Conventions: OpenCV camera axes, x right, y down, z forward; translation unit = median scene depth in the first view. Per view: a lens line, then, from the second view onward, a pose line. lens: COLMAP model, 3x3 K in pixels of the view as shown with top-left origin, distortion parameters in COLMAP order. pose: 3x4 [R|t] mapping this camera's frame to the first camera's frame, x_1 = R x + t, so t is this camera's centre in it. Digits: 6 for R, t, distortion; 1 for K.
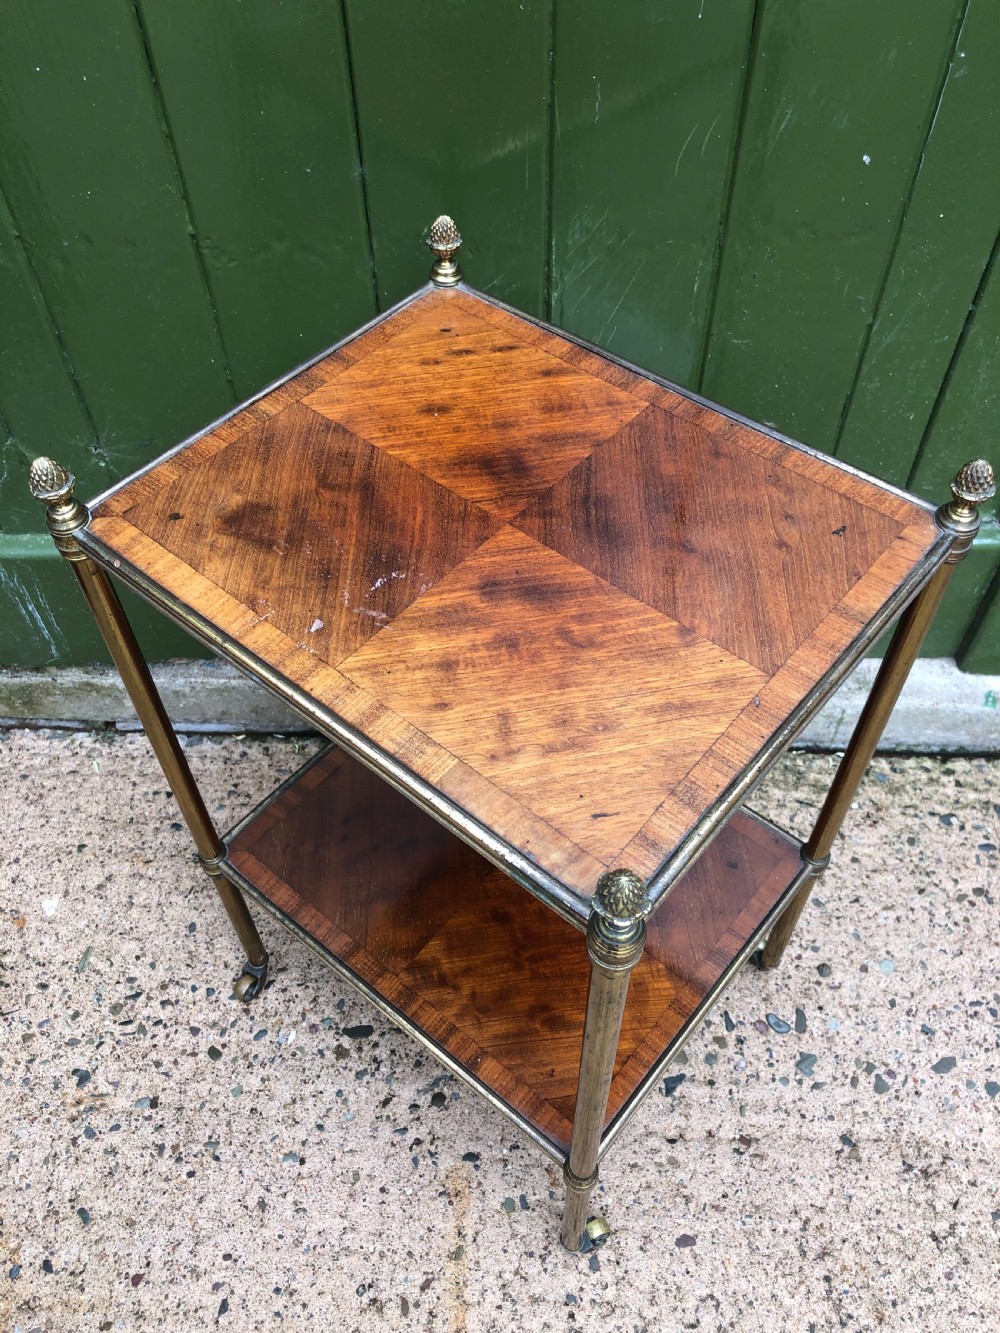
lens RADIAL K [[1105.1, 0, 507.9], [0, 1105.1, 657.3], [0, 0, 1]] dist [-0.013244, 0.045659]
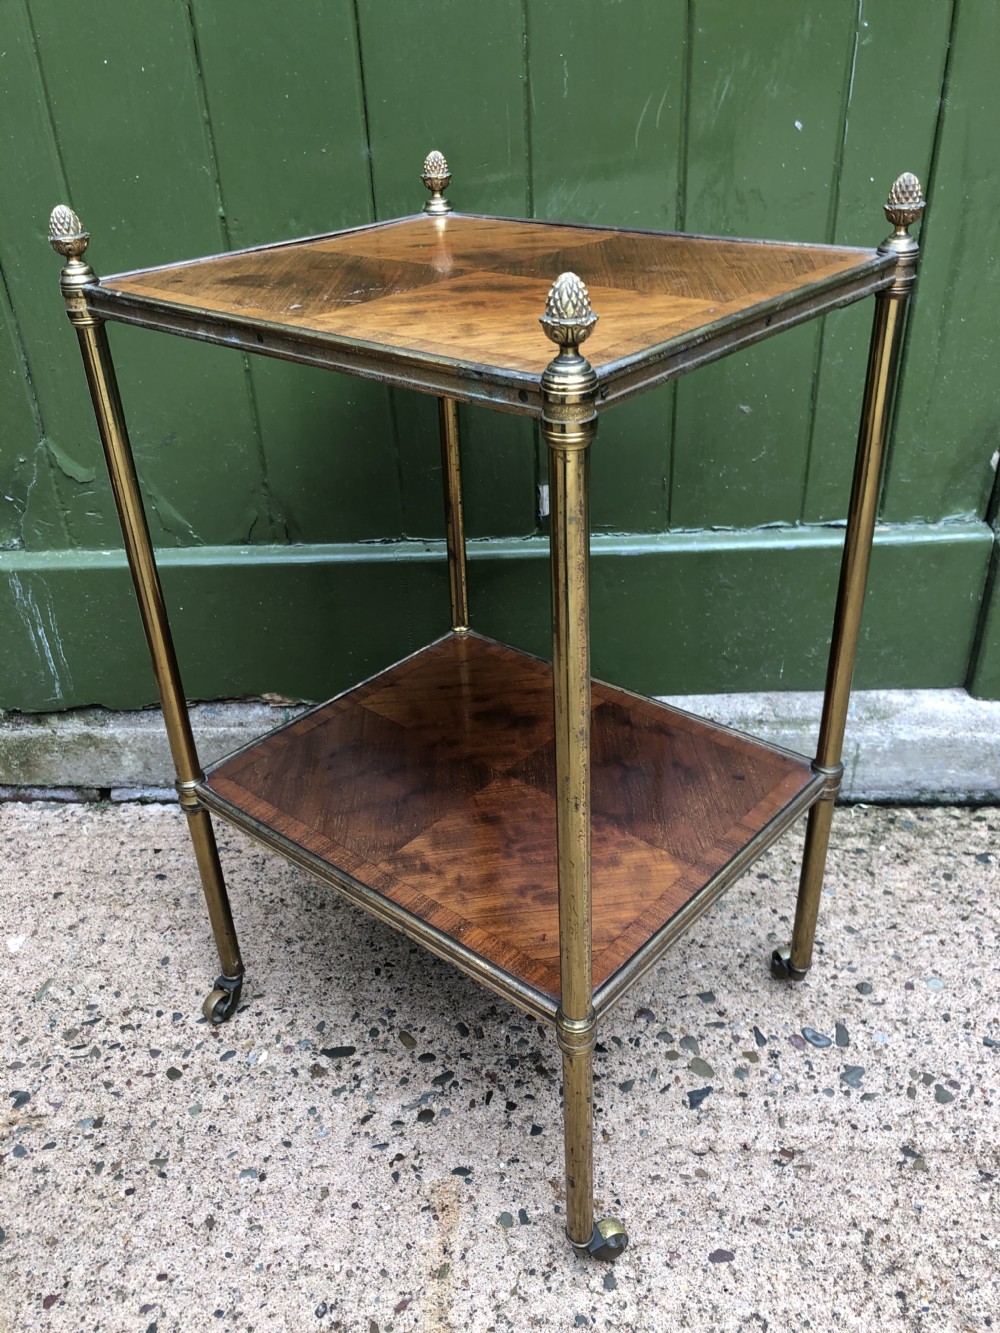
lens RADIAL K [[1105.1, 0, 508.7], [0, 1105.1, 668.5], [0, 0, 1]] dist [-0.013244, 0.045659]
pose [[0.999498, -0.016276, -0.027190, 0.030411], [0.005714, 0.936516, -0.350579, 0.372920], [0.031170, 0.350248, 0.936138, 0.073335]]
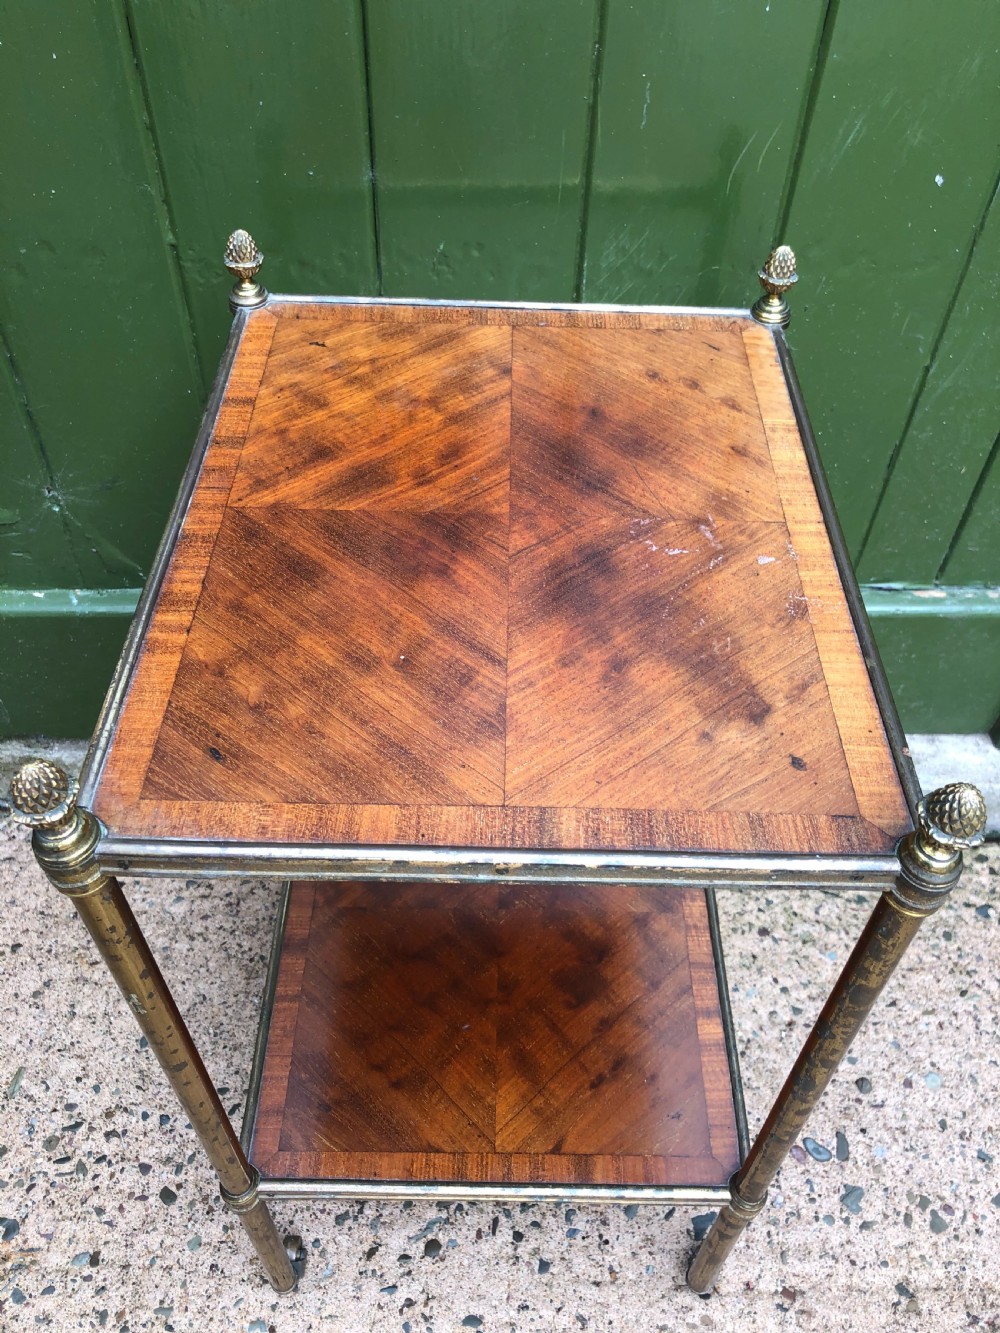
lens RADIAL K [[1105.1, 0, 510.3], [0, 1105.1, 656.5], [0, 0, 1]] dist [-0.013244, 0.045659]
pose [[0.998668, 0.007970, 0.050978, -0.049513], [-0.004744, 0.997997, -0.063081, -0.004543], [-0.051379, 0.062755, 0.996706, 0.111352]]
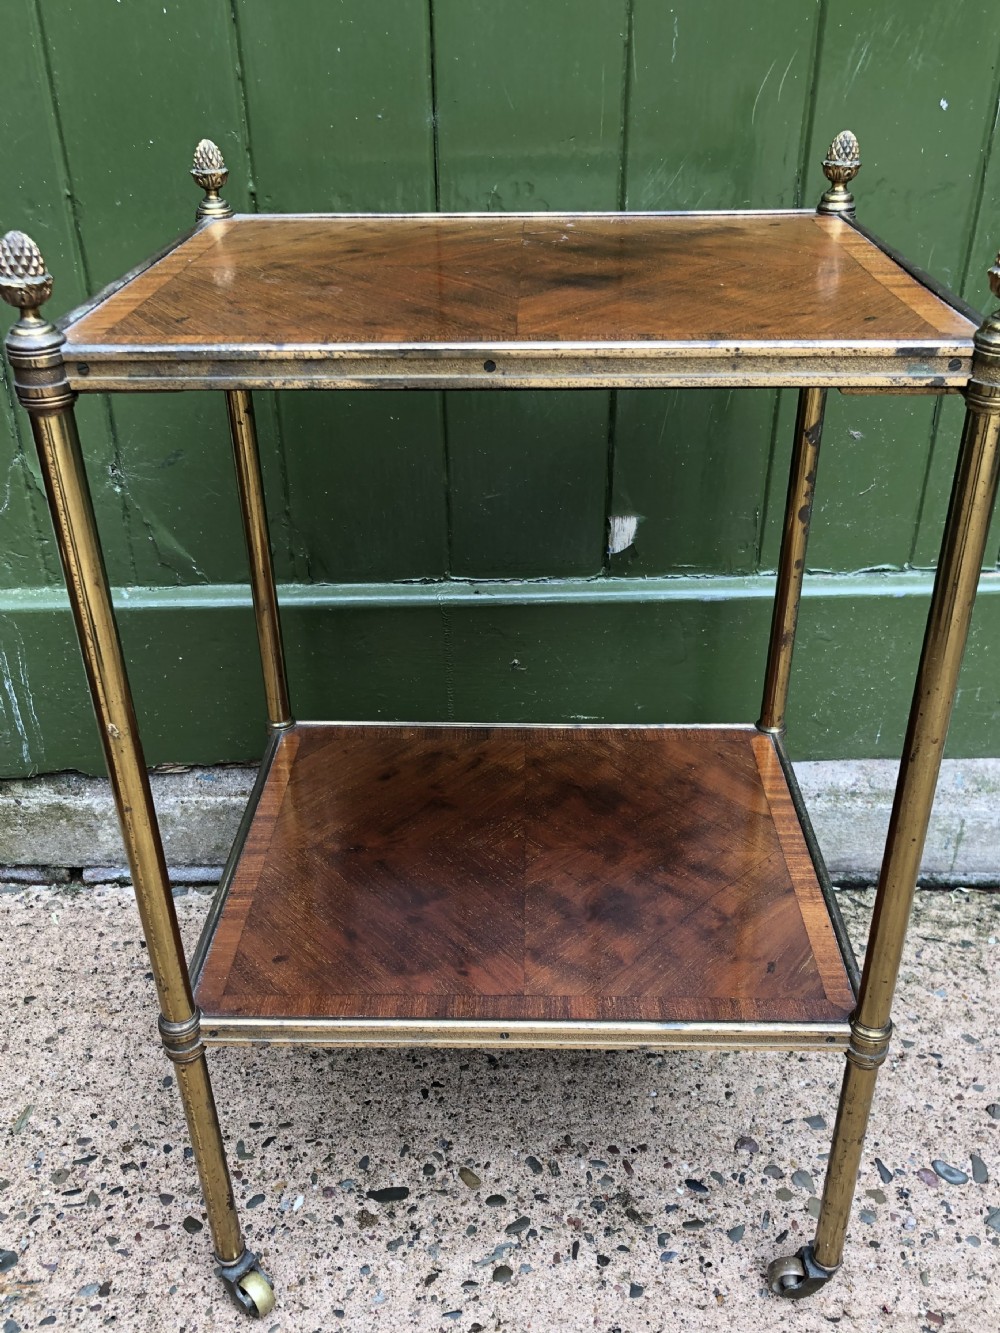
lens RADIAL K [[1217.8, 0, 501.5], [0, 1217.8, 705.9], [0, 0, 1]] dist [0.010688, 0.000000]
pose [[0.999702, -0.009328, 0.022551, -0.077414], [0.016503, 0.939163, -0.343076, 0.322418], [-0.017979, 0.343346, 0.939037, 0.121301]]
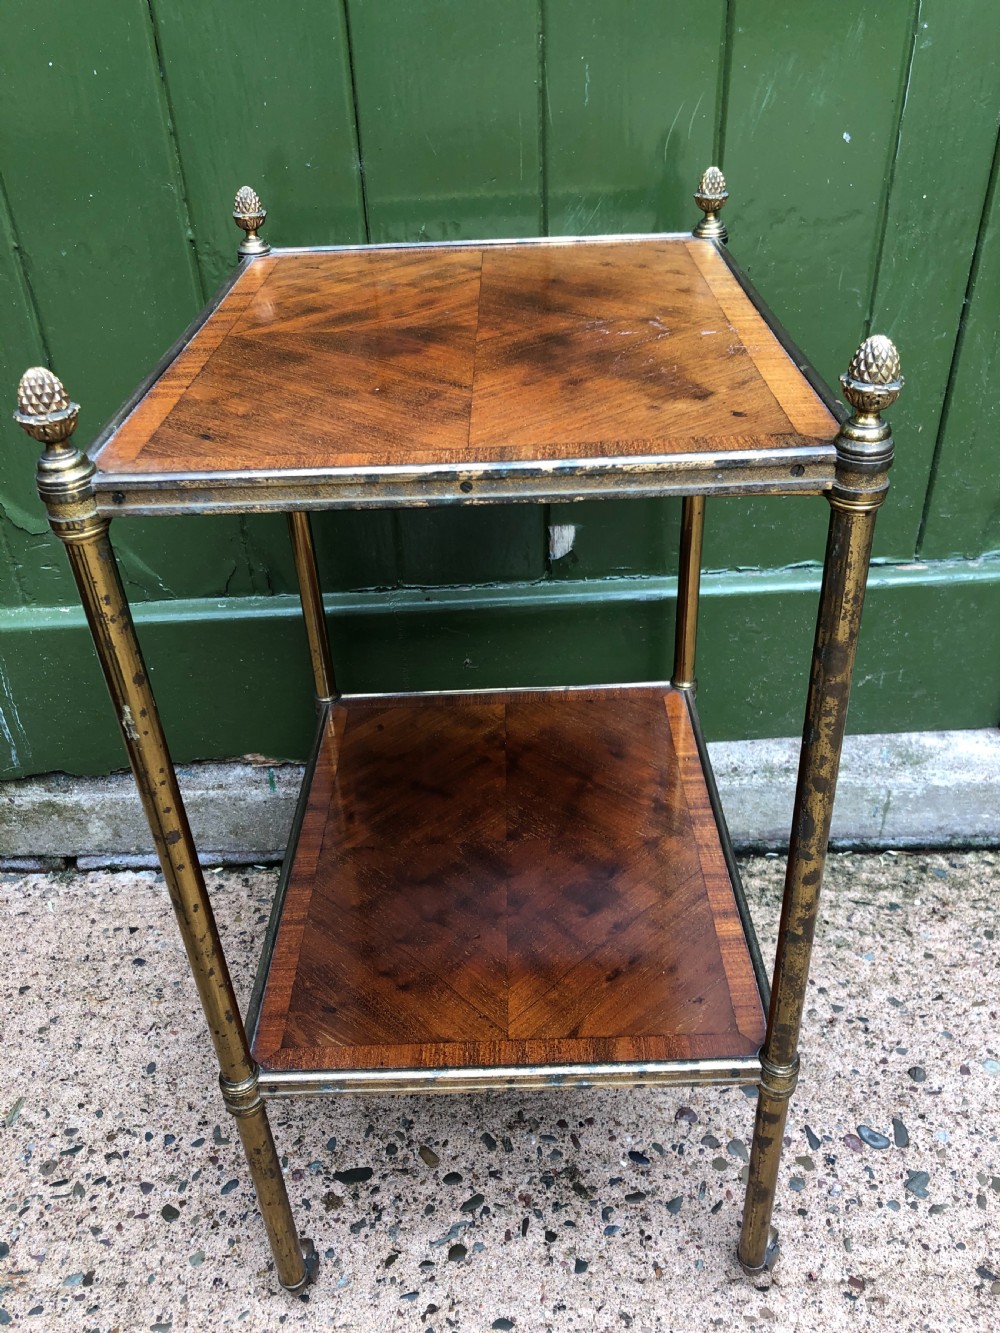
lens RADIAL K [[1105.1, 0, 514.4], [0, 1105.1, 655.2], [0, 0, 1]] dist [-0.013244, 0.045659]
pose [[0.998822, -0.039780, 0.027784, -0.027423], [0.046480, 0.948778, -0.312507, 0.243872], [-0.013930, 0.313431, 0.949509, 0.126356]]
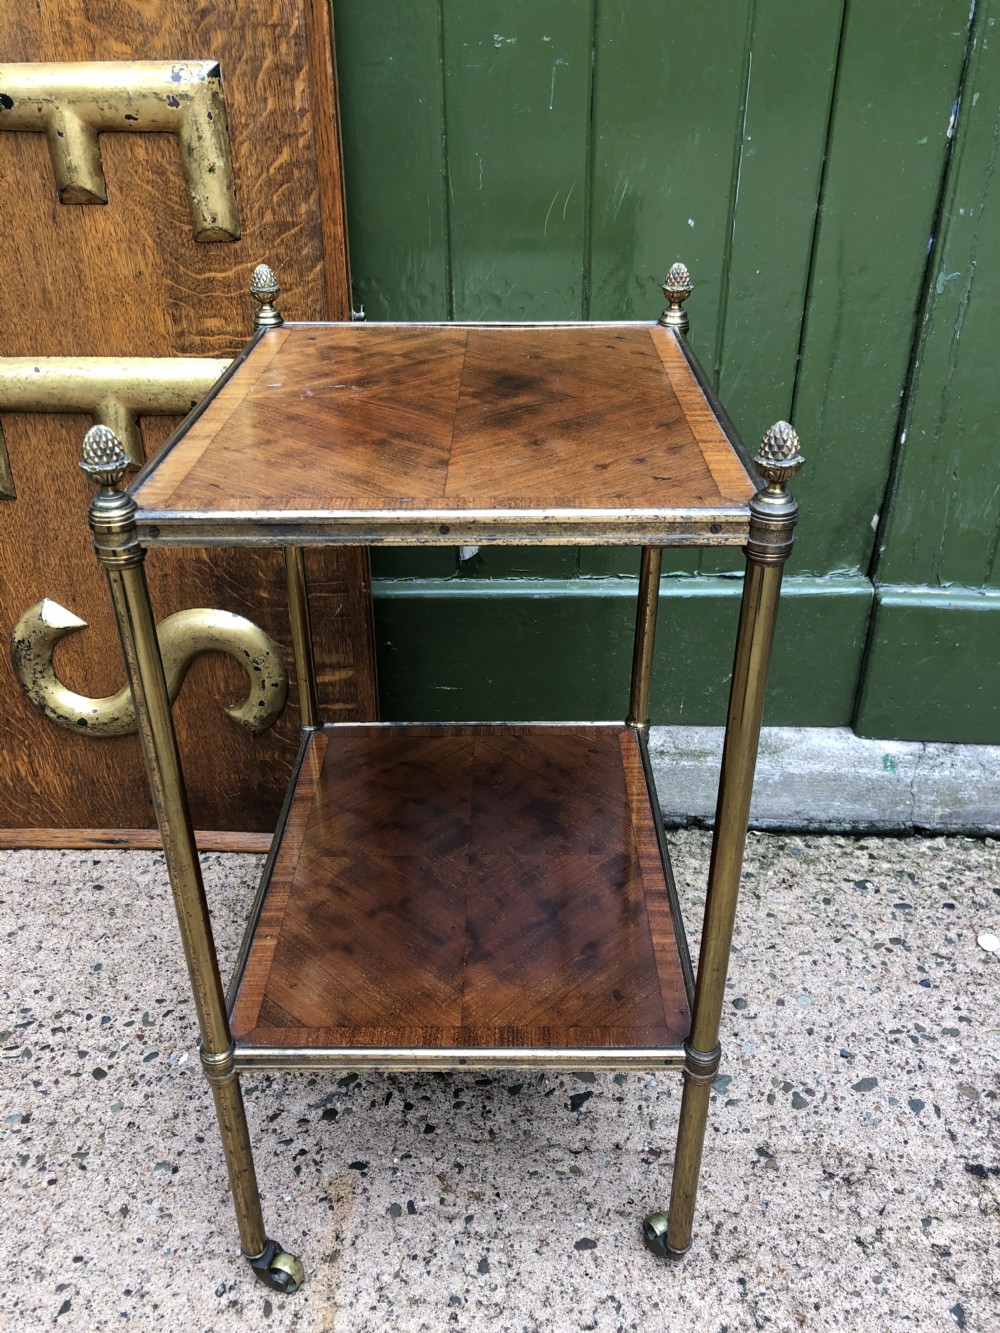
lens RADIAL K [[1105.1, 0, 511.5], [0, 1105.1, 657.6], [0, 0, 1]] dist [-0.013244, 0.045659]
pose [[0.999976, 0.006908, -0.000498, 0.088705], [-0.006619, 0.932083, -0.362185, 0.373950], [-0.002037, 0.362180, 0.932106, -0.017773]]
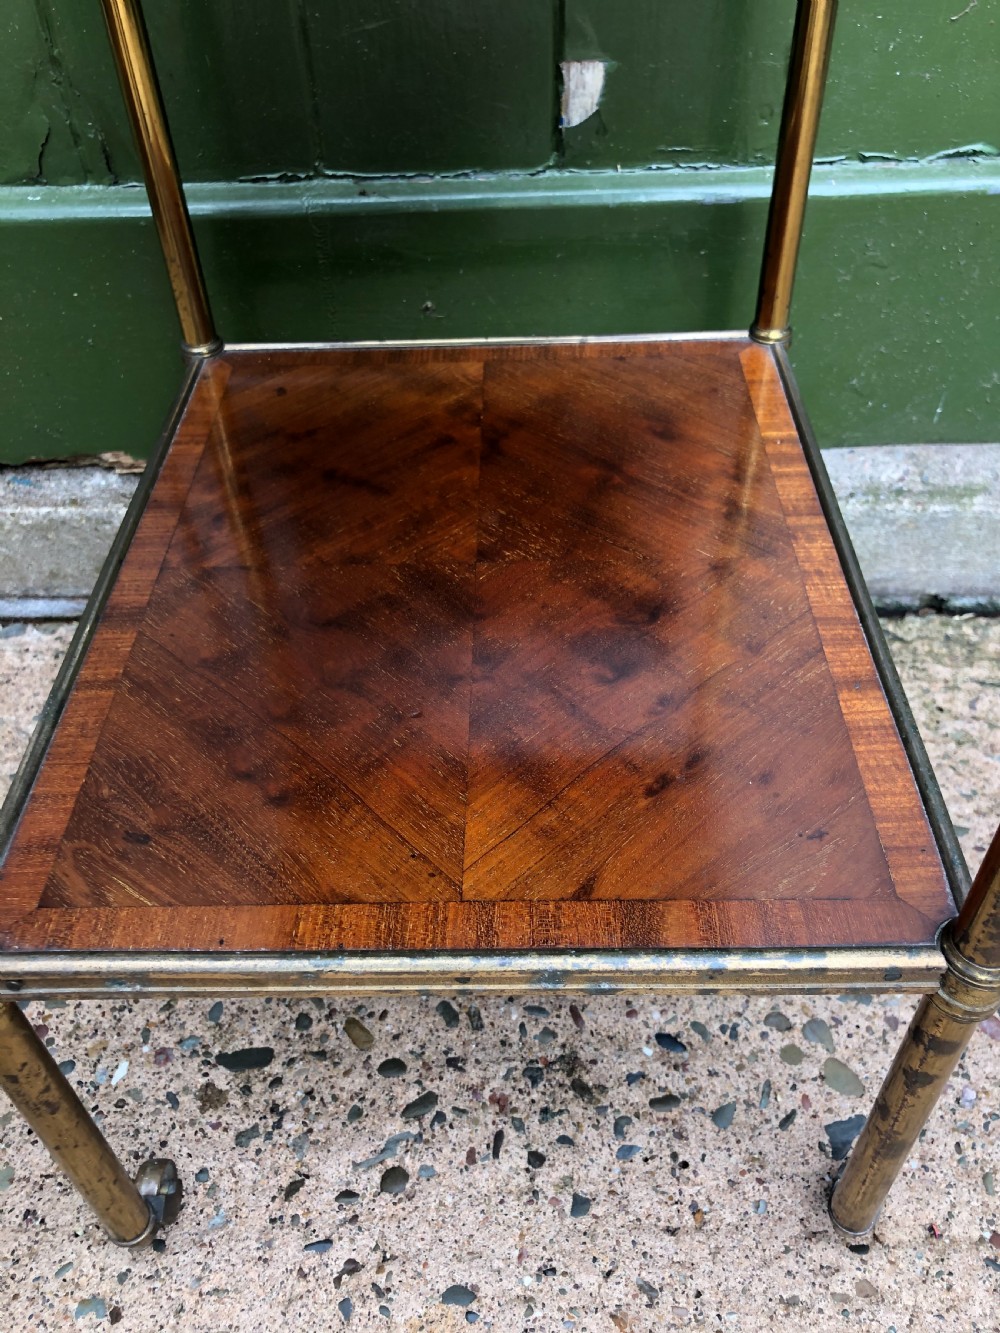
lens RADIAL K [[1105.1, 0, 508.4], [0, 1105.1, 674.6], [0, 0, 1]] dist [-0.013244, 0.045659]
pose [[0.999547, -0.026170, 0.014895, -0.011021], [0.027734, 0.992752, -0.116936, 0.226018], [-0.011727, 0.117296, 0.993028, 0.456360]]
